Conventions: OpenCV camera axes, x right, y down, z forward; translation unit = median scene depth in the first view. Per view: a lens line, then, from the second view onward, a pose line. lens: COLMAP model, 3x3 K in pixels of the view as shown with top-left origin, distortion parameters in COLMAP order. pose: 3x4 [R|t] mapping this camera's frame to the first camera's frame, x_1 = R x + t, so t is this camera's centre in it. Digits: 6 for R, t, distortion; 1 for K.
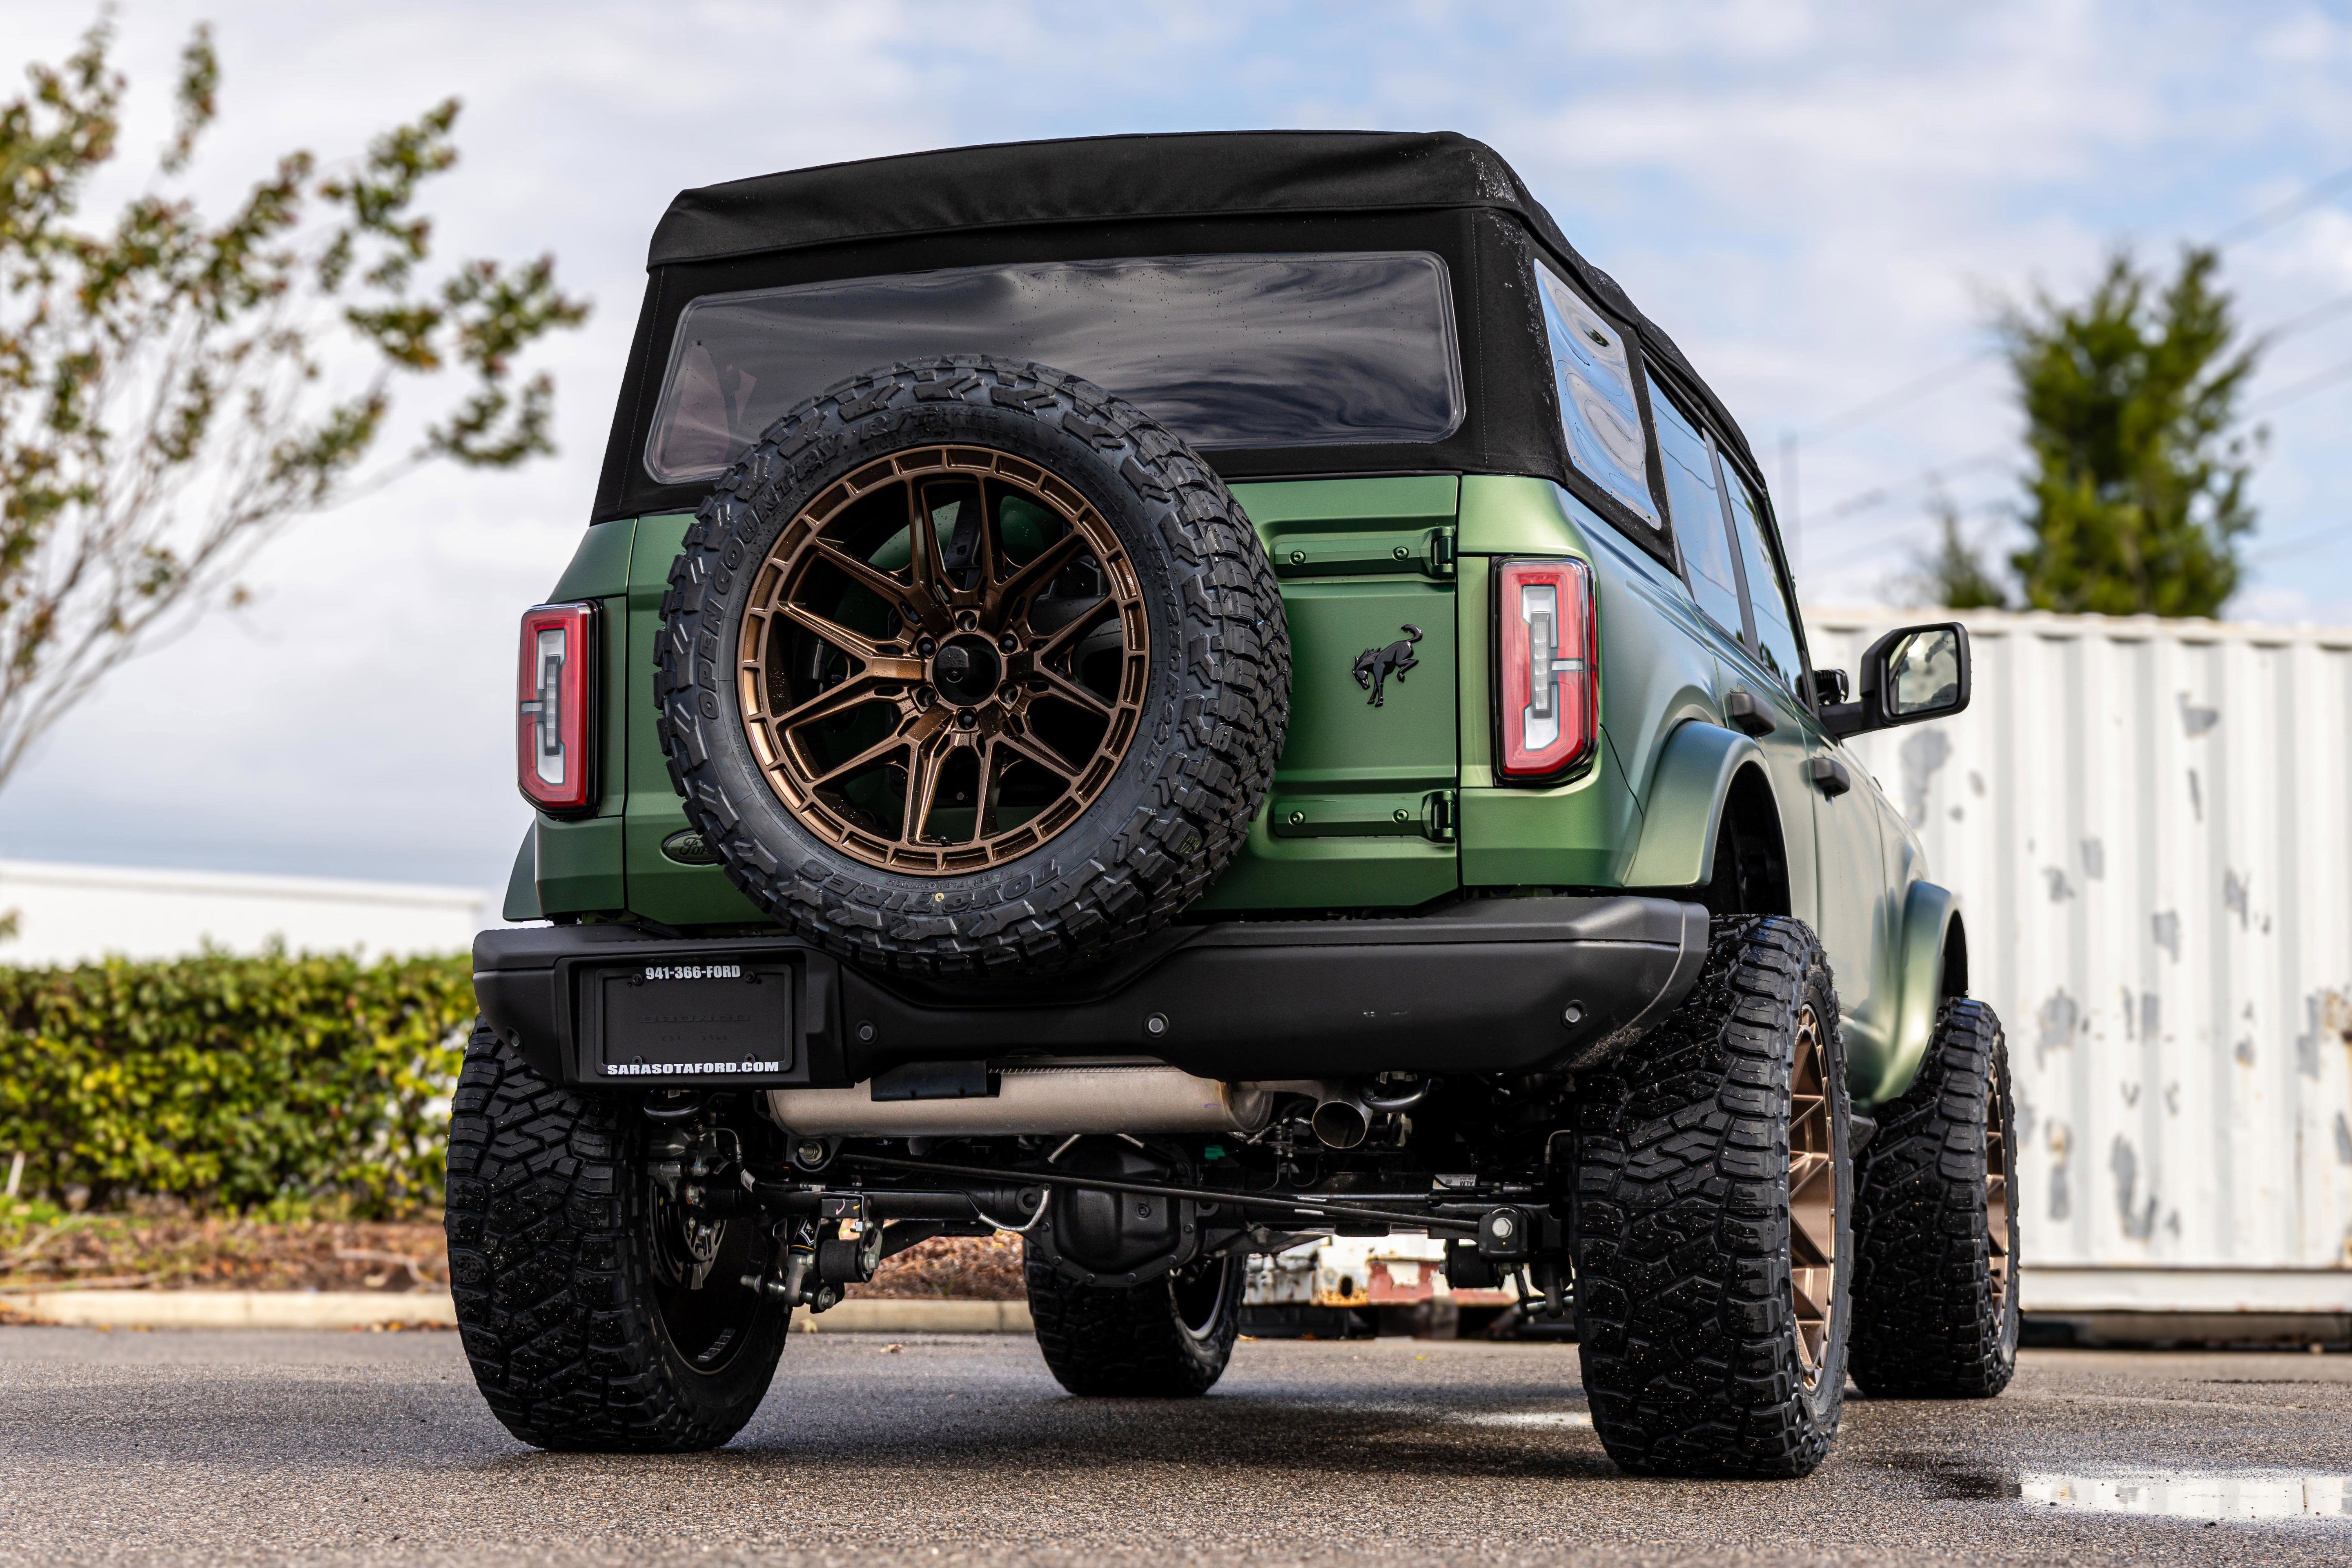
lens RADIAL K [[4790.6, 0, 1176.0], [0, 4790.6, 784.0], [0, 0, 1]] dist [-0.015020, 0.050918]
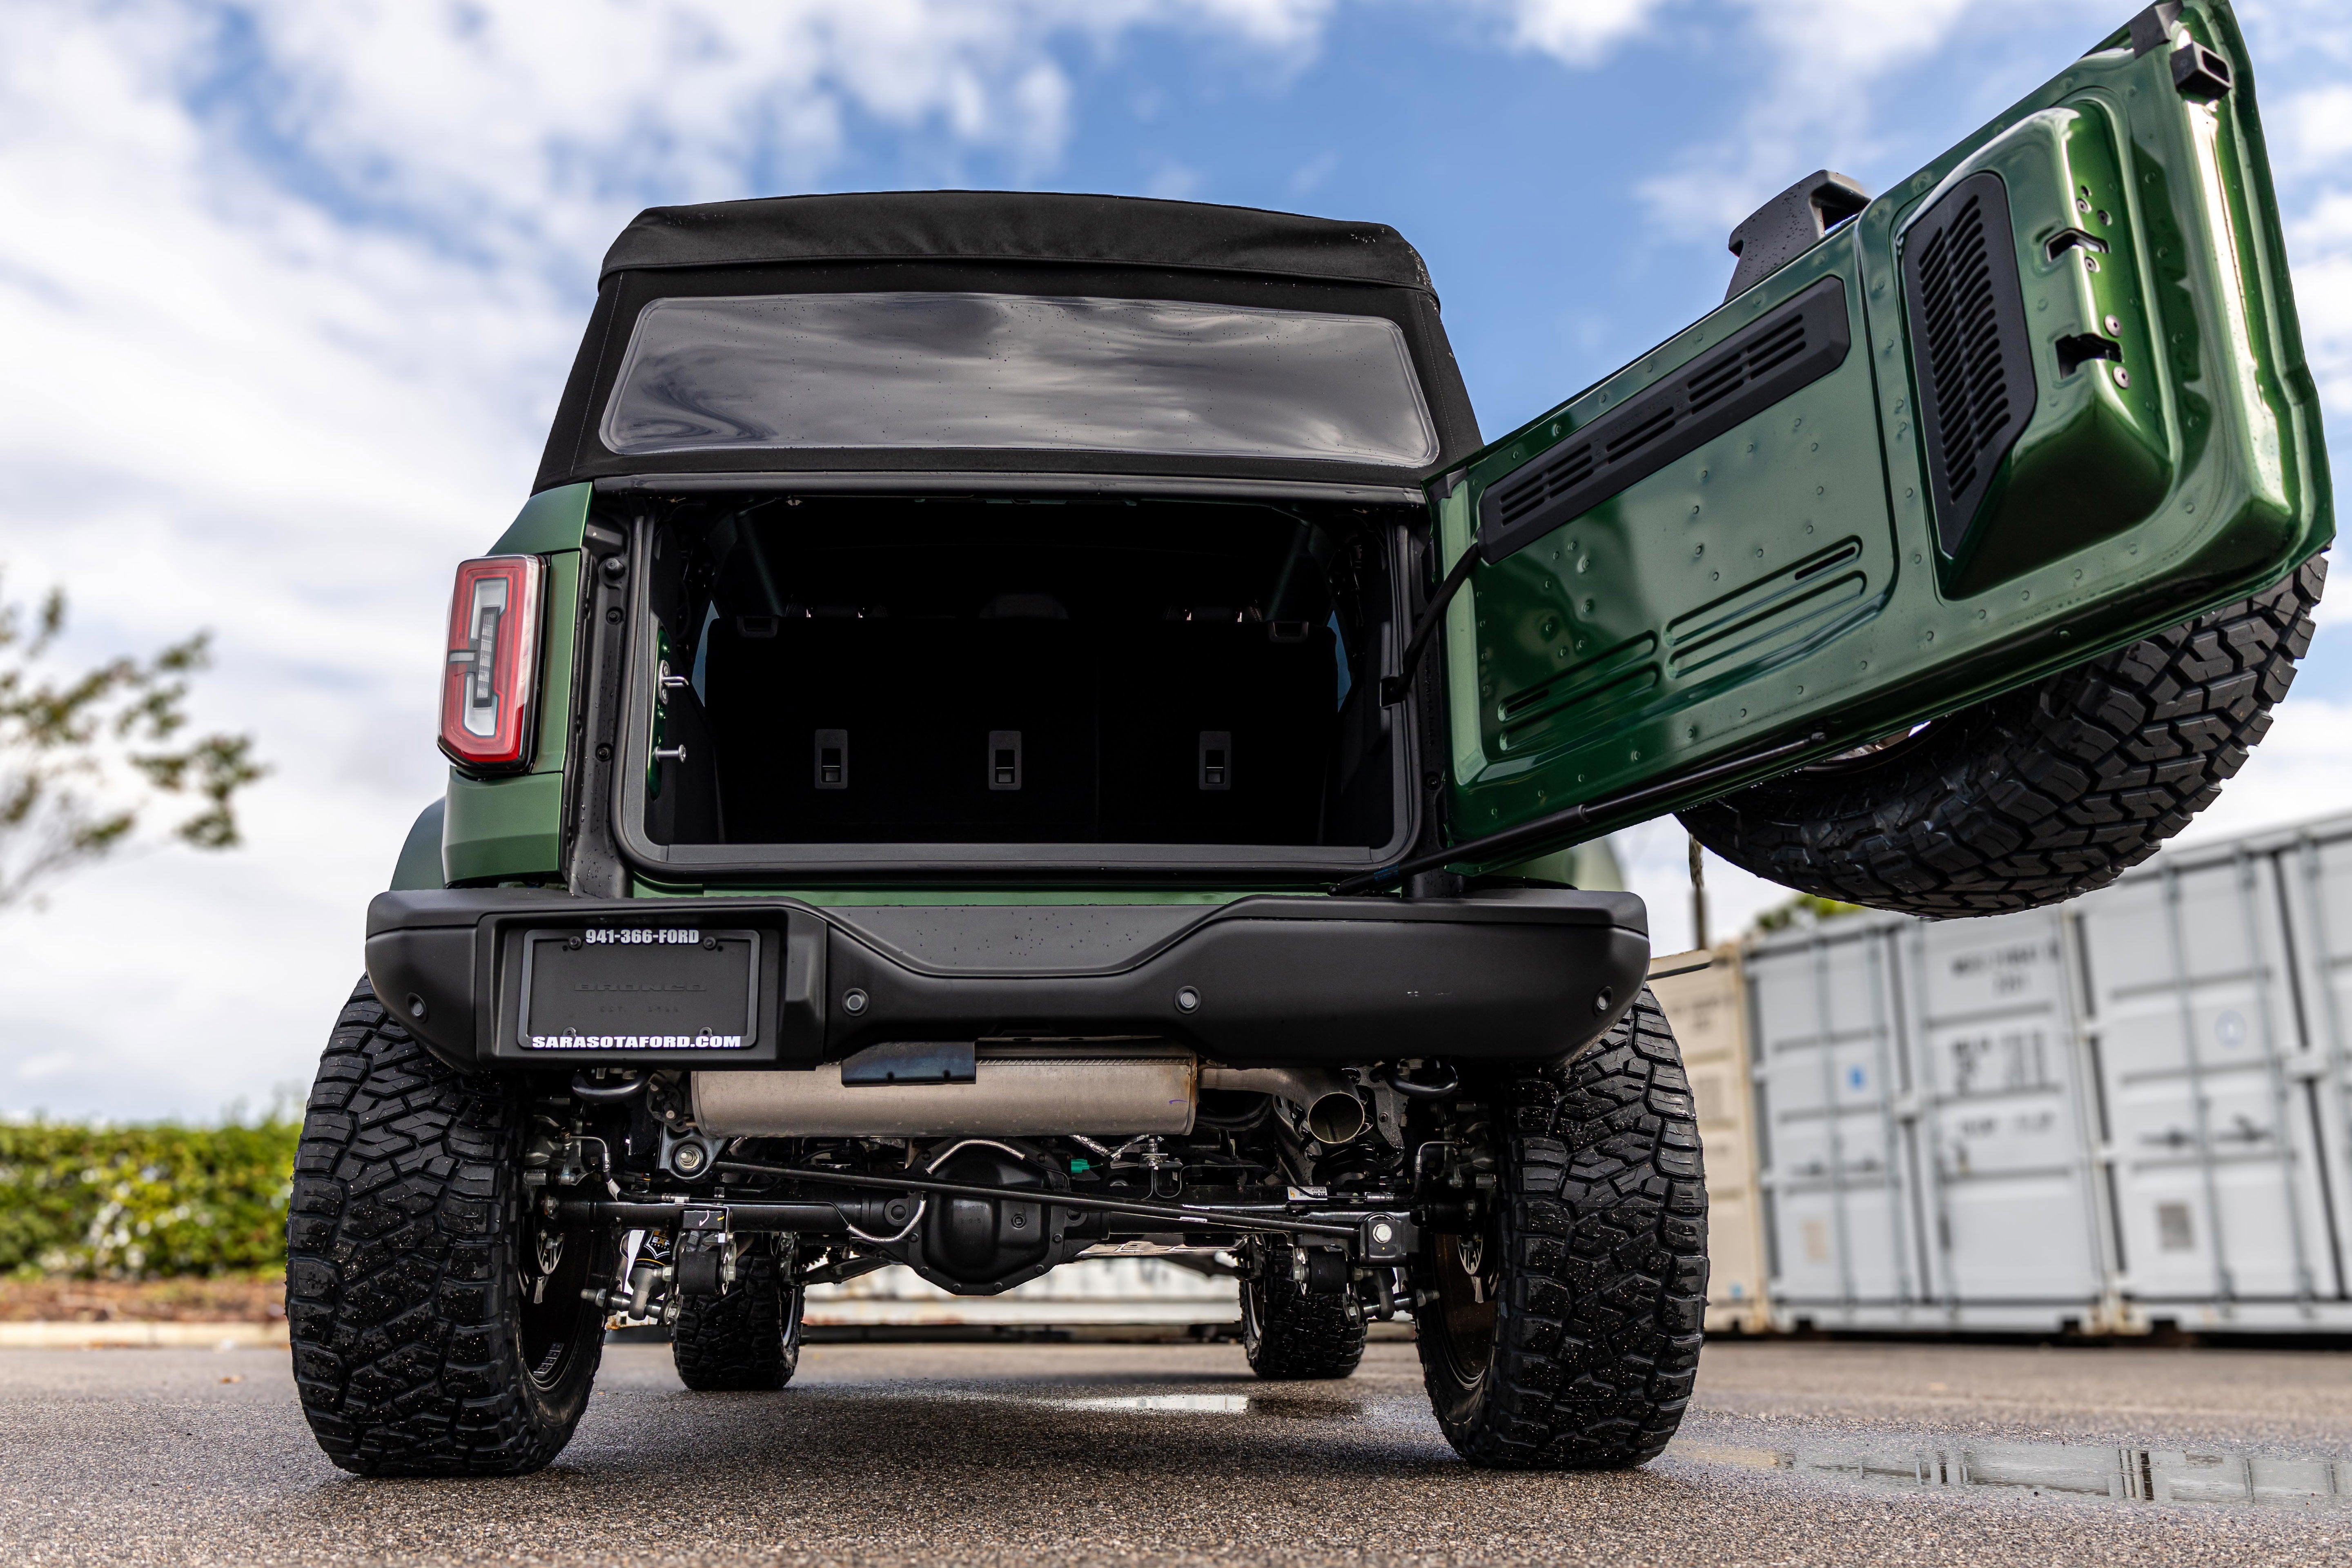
lens RADIAL K [[1908.8, 0, 1176.0], [0, 1908.8, 784.0], [0, 0, 1]] dist [-0.031261, 0.013949]
pose [[0.937852, 0.080717, 0.337517, -0.123251], [-0.022806, 0.984807, -0.172146, 0.066626], [-0.346285, 0.153750, 0.925445, 0.594451]]
